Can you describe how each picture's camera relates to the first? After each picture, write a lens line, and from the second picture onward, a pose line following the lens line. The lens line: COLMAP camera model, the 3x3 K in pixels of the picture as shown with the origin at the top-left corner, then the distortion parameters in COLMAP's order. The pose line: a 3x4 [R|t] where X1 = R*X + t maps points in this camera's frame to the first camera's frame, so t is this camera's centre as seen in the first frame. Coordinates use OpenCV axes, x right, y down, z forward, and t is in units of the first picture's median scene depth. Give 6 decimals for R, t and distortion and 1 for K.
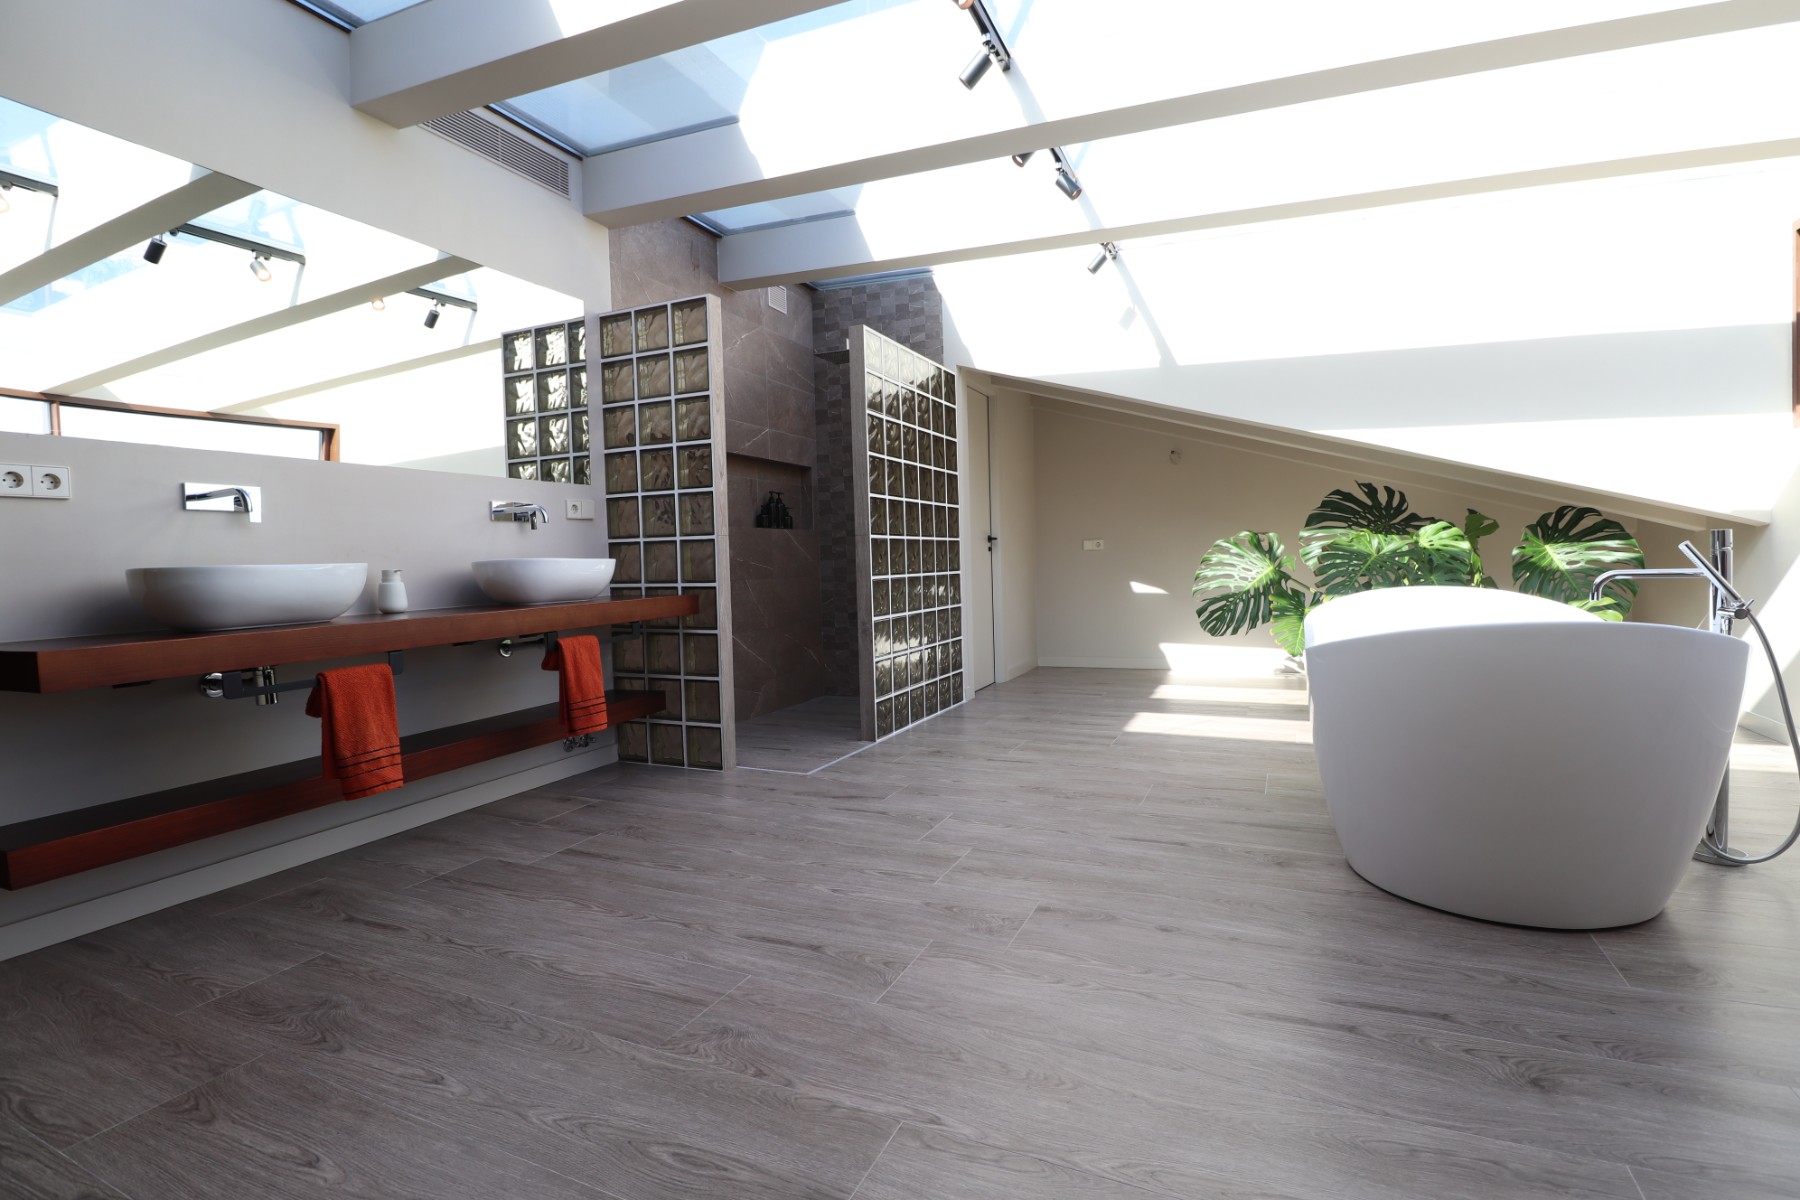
lens RADIAL K [[843.5, 0, 899.2], [0, 843.5, 580.6], [0, 0, 1]] dist [-0.008713, -0.000741]
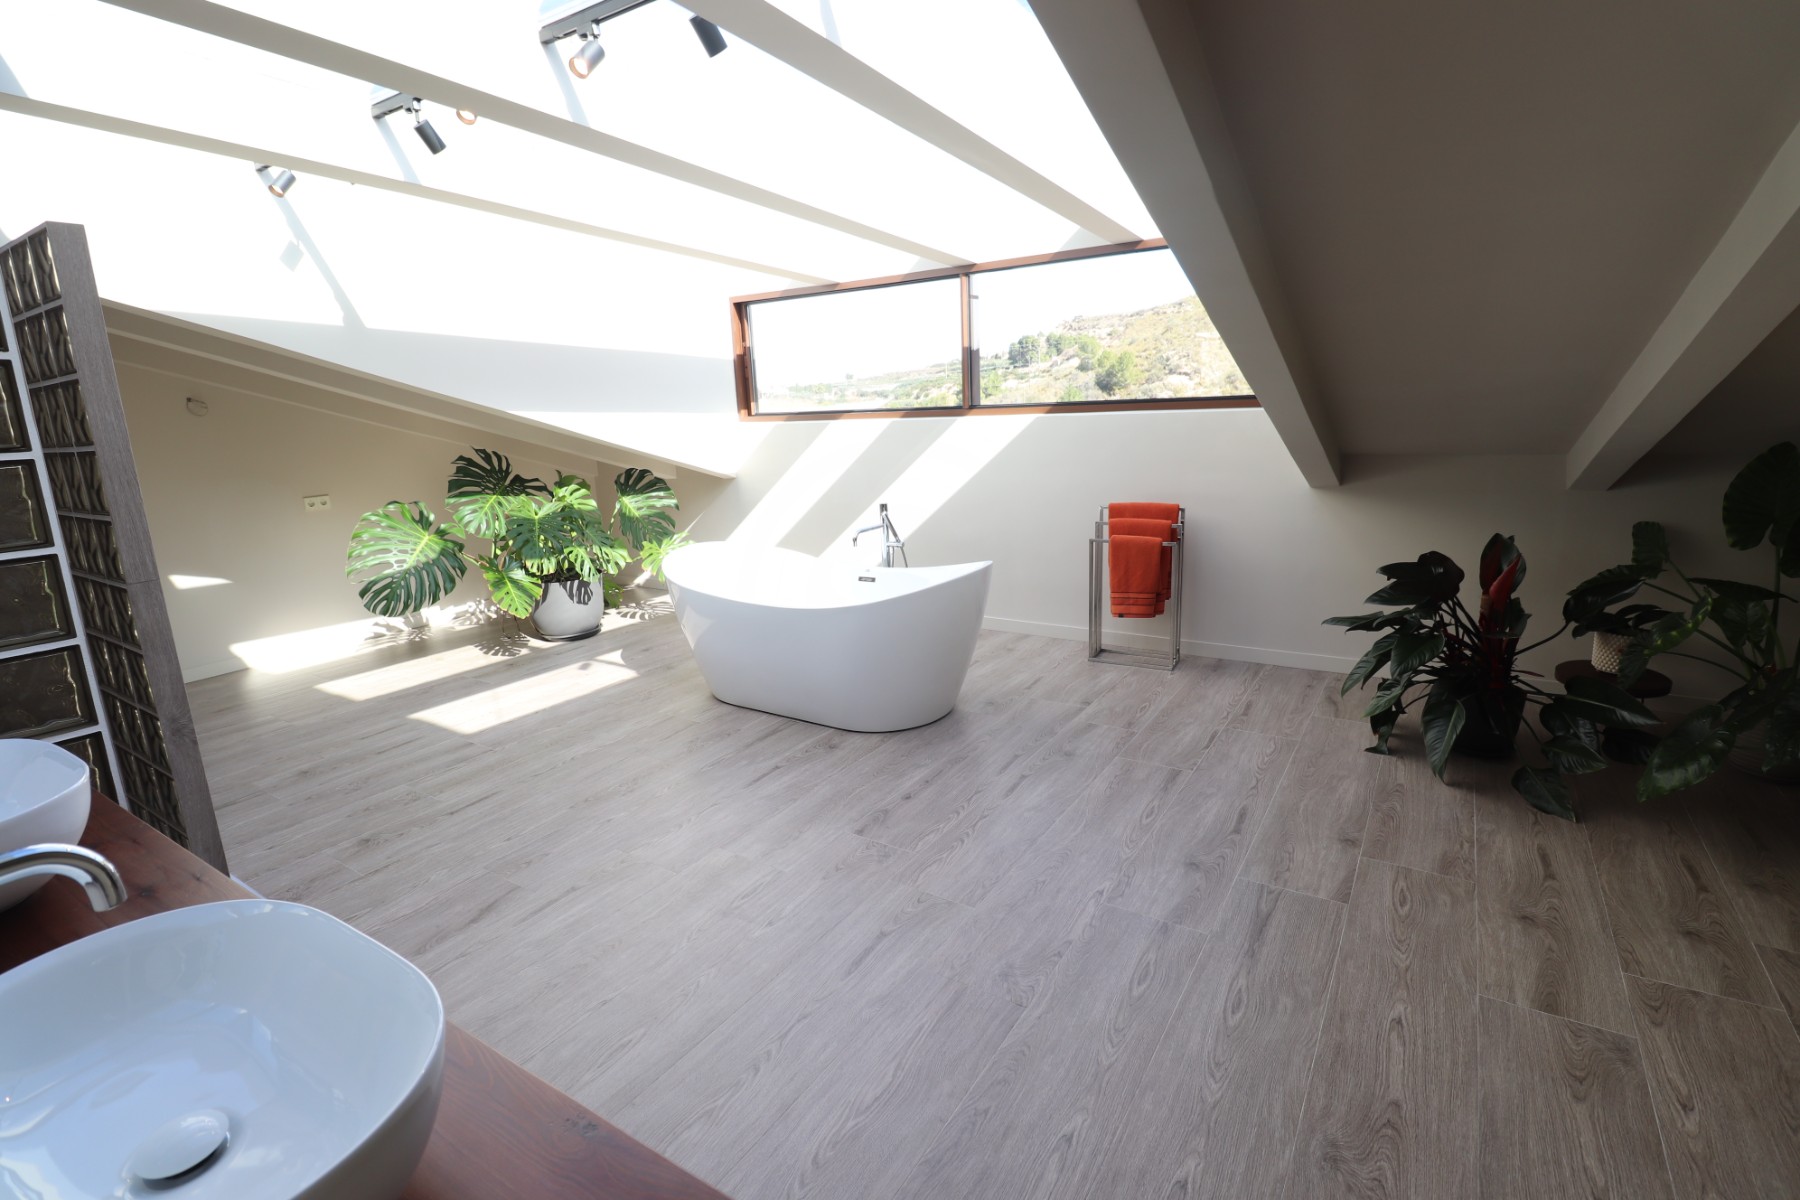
lens RADIAL K [[810.7, 0, 900.0], [0, 810.7, 600.0], [0, 0, 1]] dist [-0.000761, -0.000030]
pose [[0.148396, -0.211256, 0.966100, -0.490765], [0.058124, 0.977091, 0.204732, -0.122764], [-0.987218, 0.025772, 0.157276, 0.334310]]
